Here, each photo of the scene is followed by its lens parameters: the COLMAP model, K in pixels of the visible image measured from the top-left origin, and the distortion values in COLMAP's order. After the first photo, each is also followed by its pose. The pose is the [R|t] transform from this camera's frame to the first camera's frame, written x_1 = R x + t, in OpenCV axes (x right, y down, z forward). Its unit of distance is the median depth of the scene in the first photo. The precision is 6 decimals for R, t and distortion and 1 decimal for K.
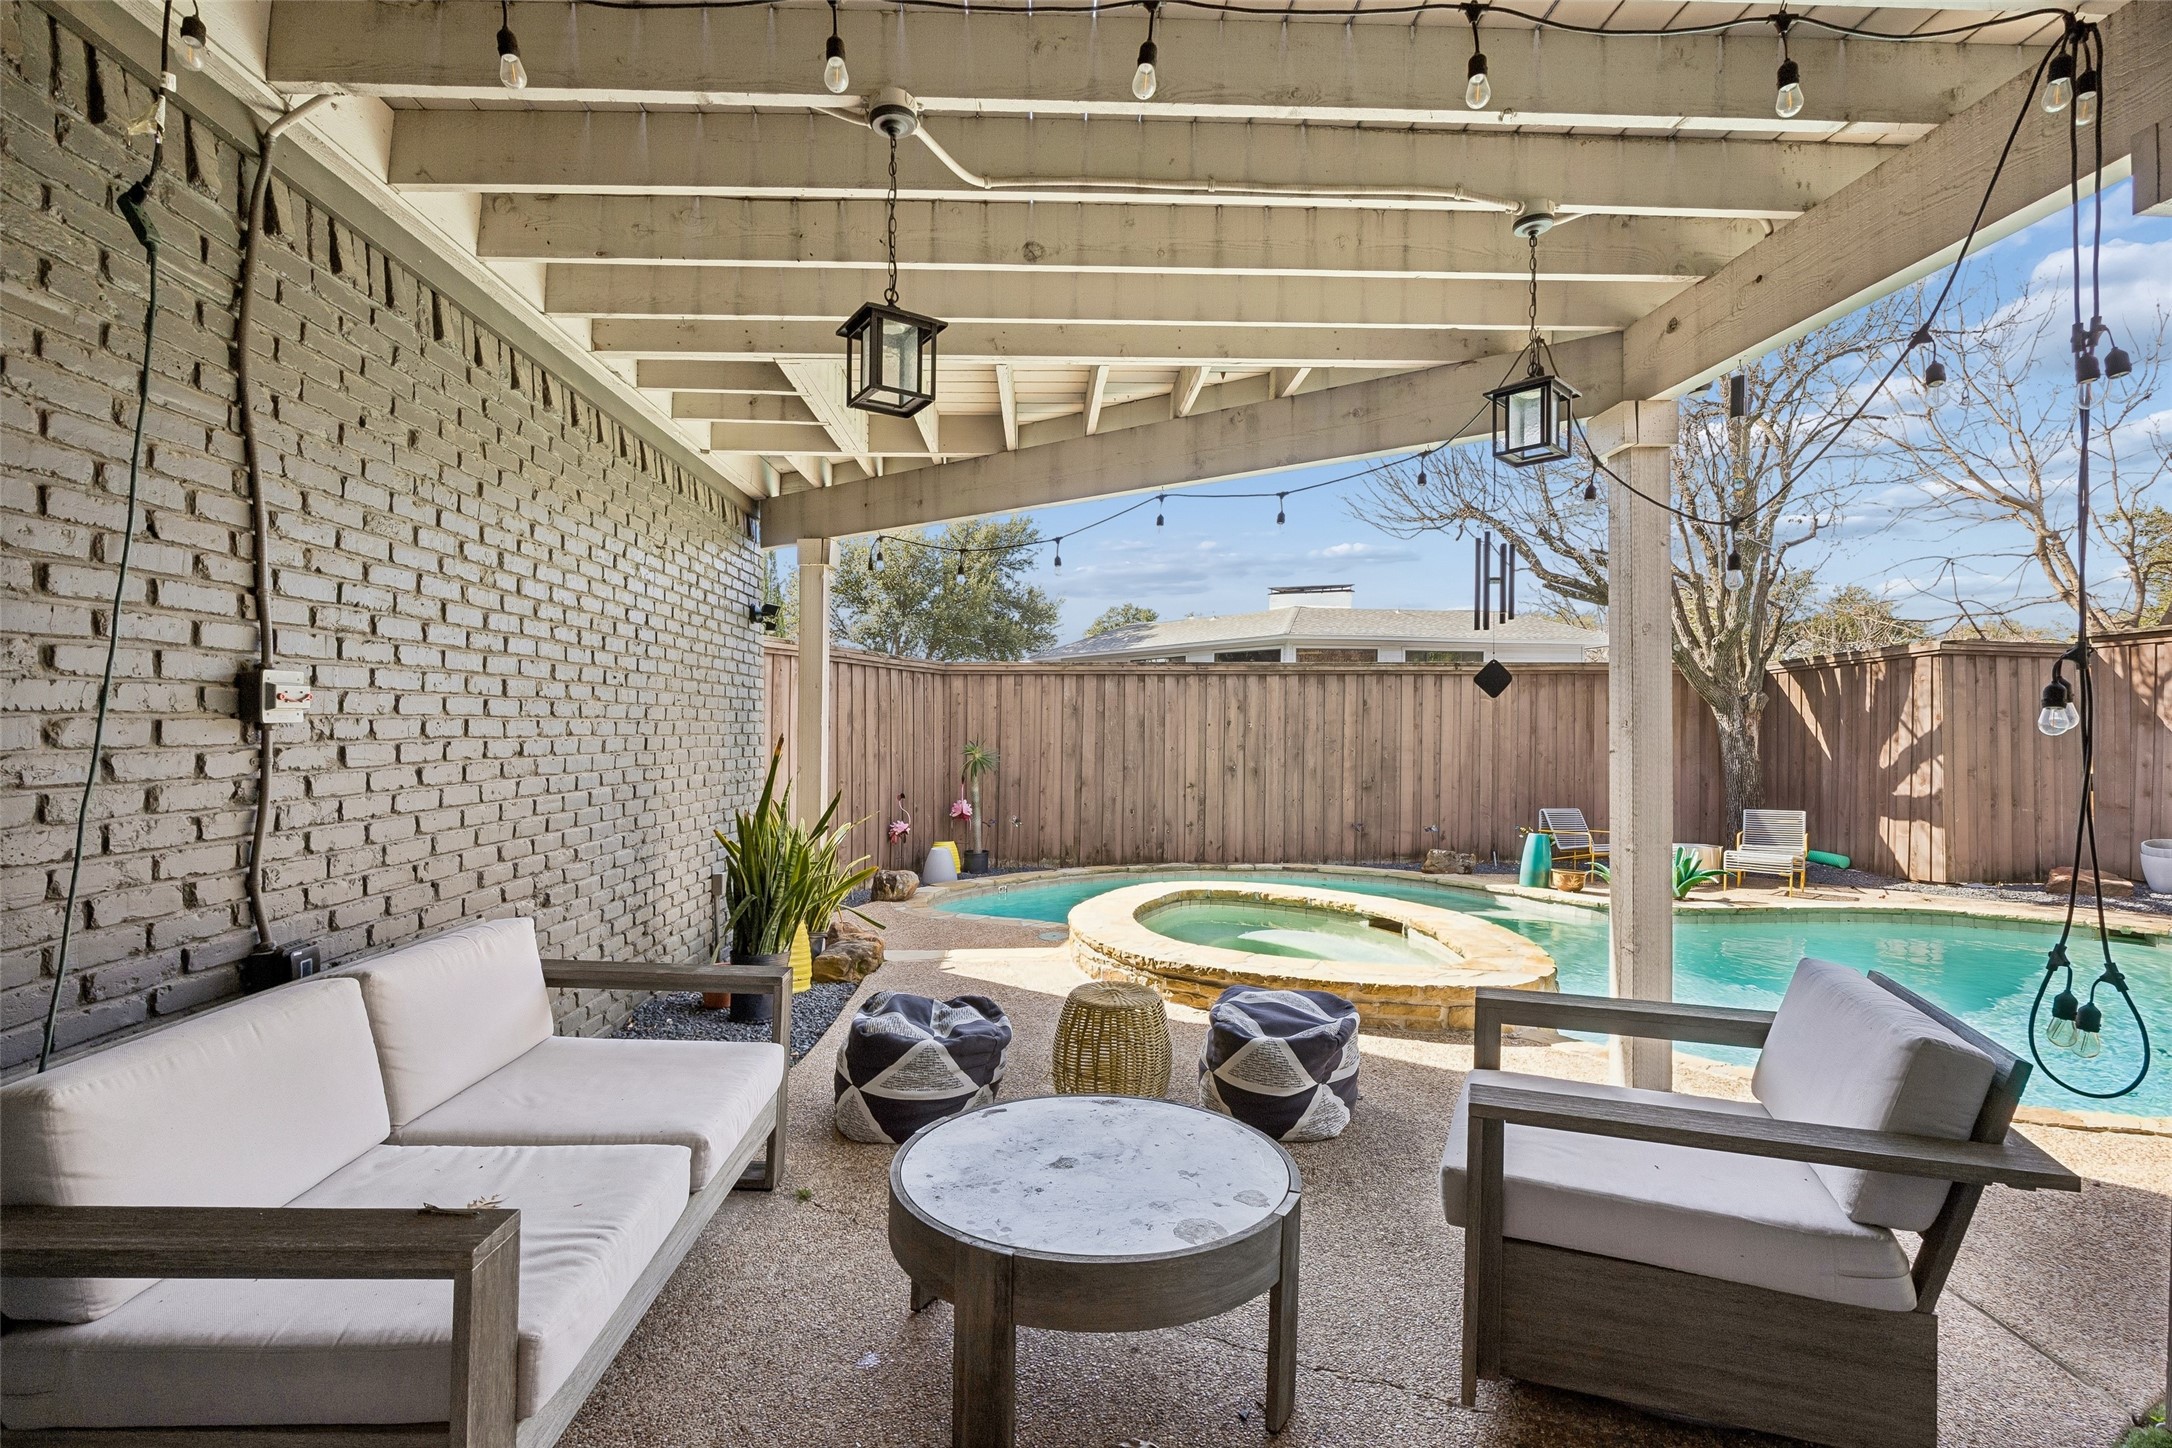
lens RADIAL K [[954.8, 0, 1083.1], [0, 954.8, 720.2], [0, 0, 1]] dist [-0.003732, -0.000108]
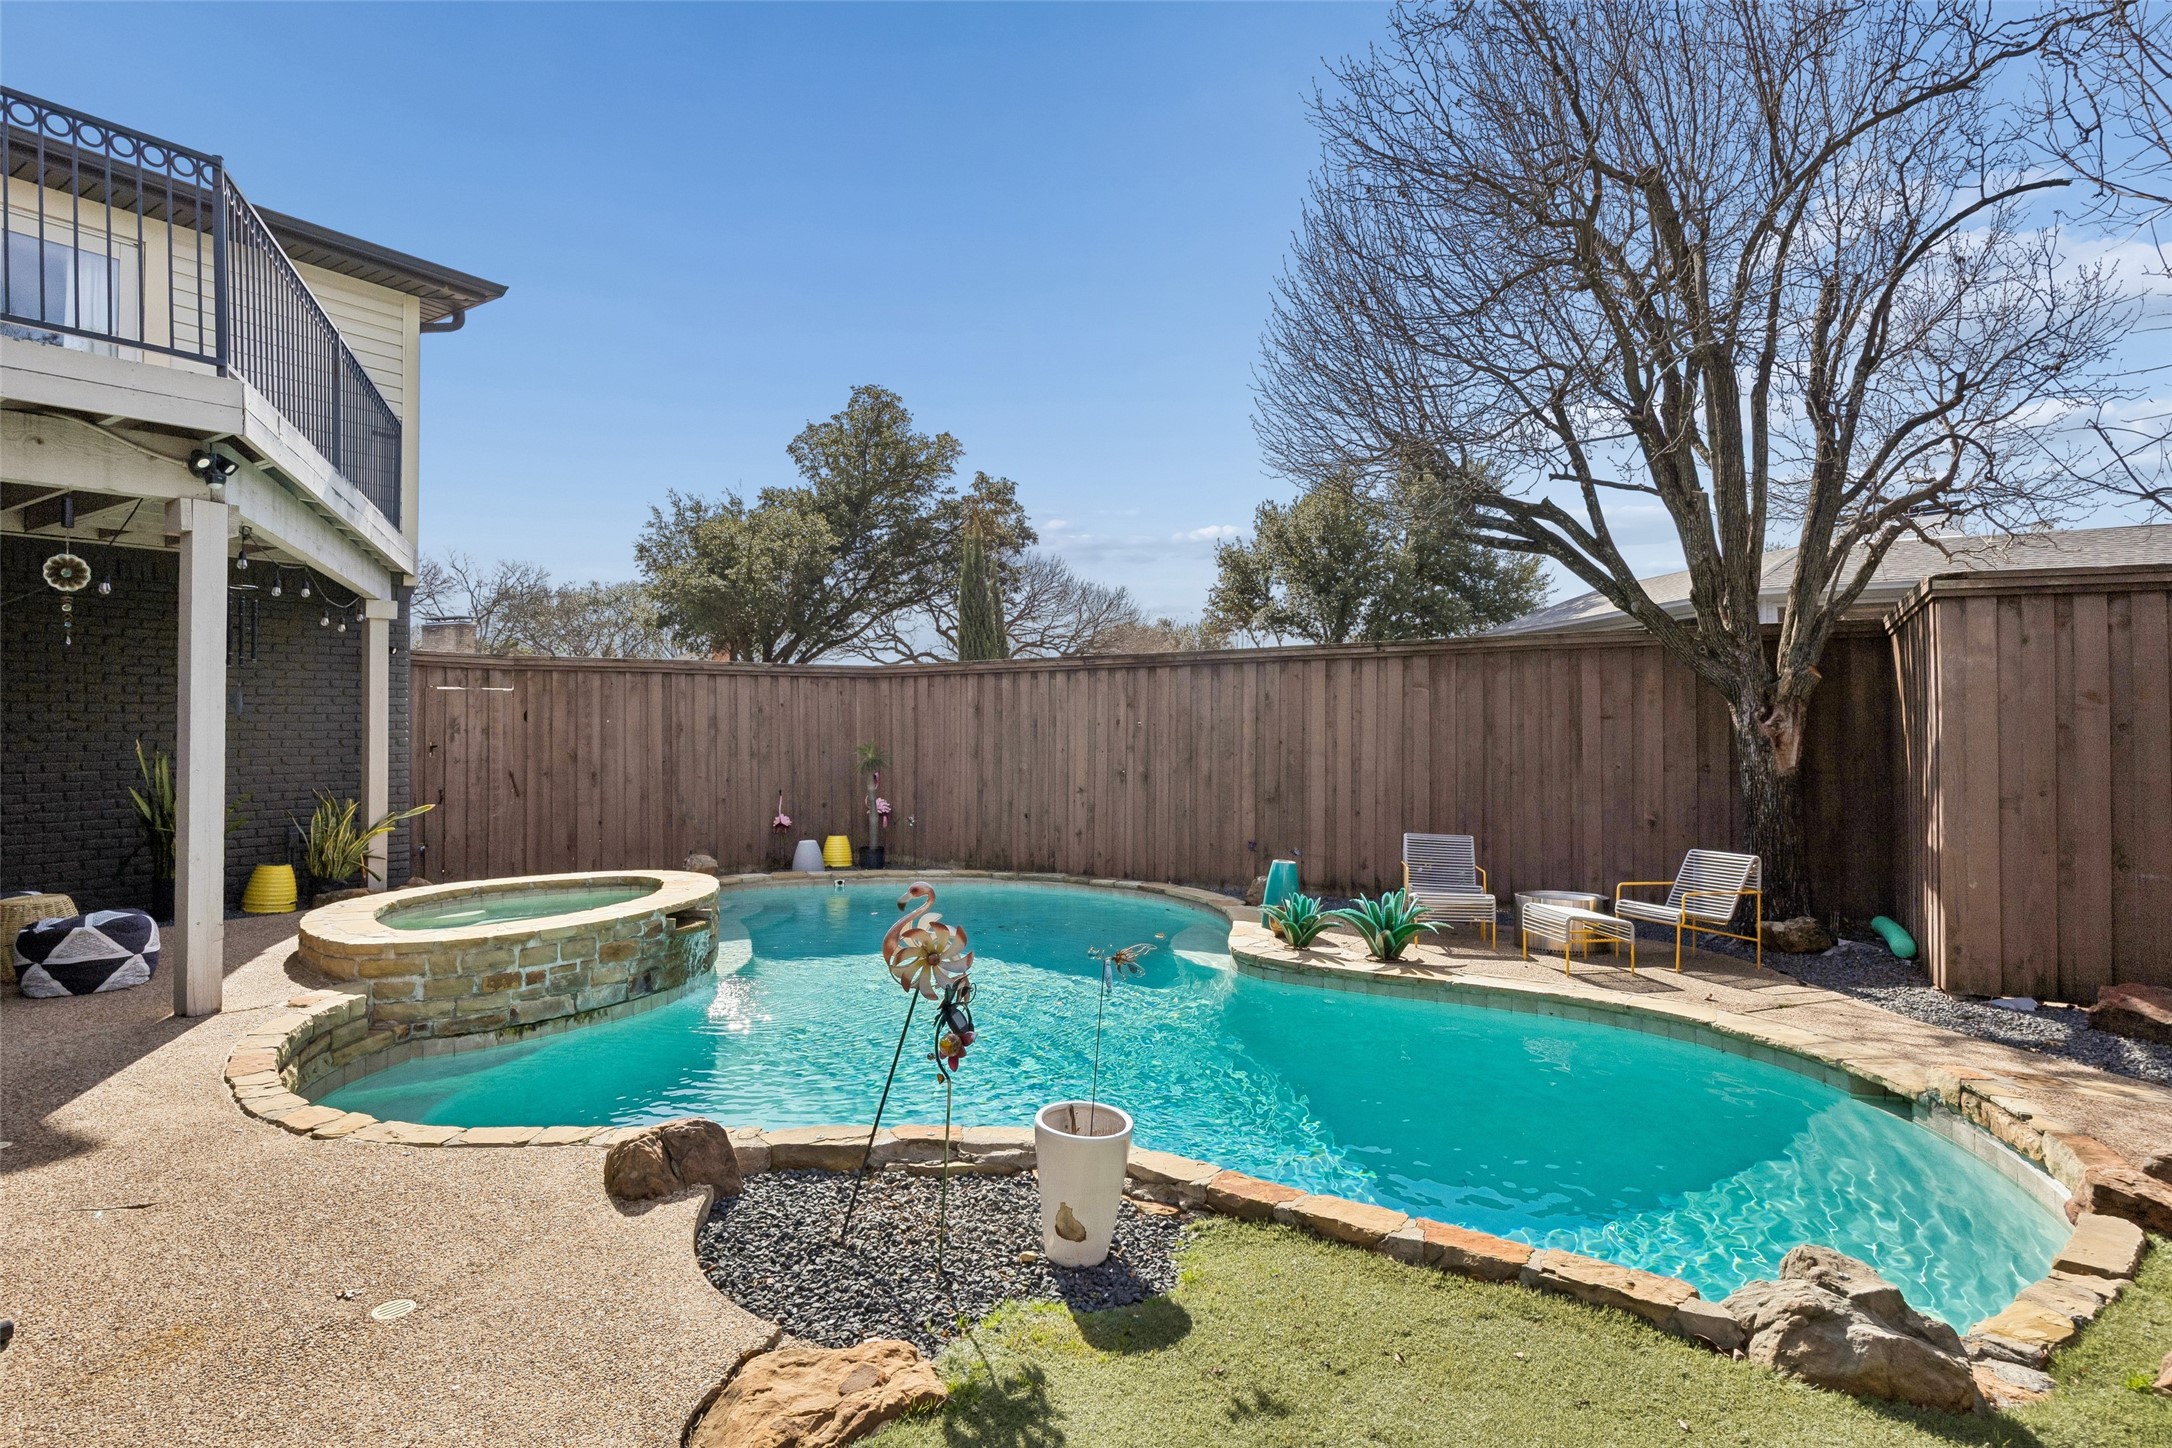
lens RADIAL K [[1125.3, 0, 1081.4], [0, 1125.3, 717.9], [0, 0, 1]] dist [0.003243, -0.000109]
pose [[0.827158, -0.009526, -0.561889, 0.719913], [0.013957, 0.999896, 0.003594, -0.005122], [0.561796, -0.010815, 0.827205, 0.110029]]
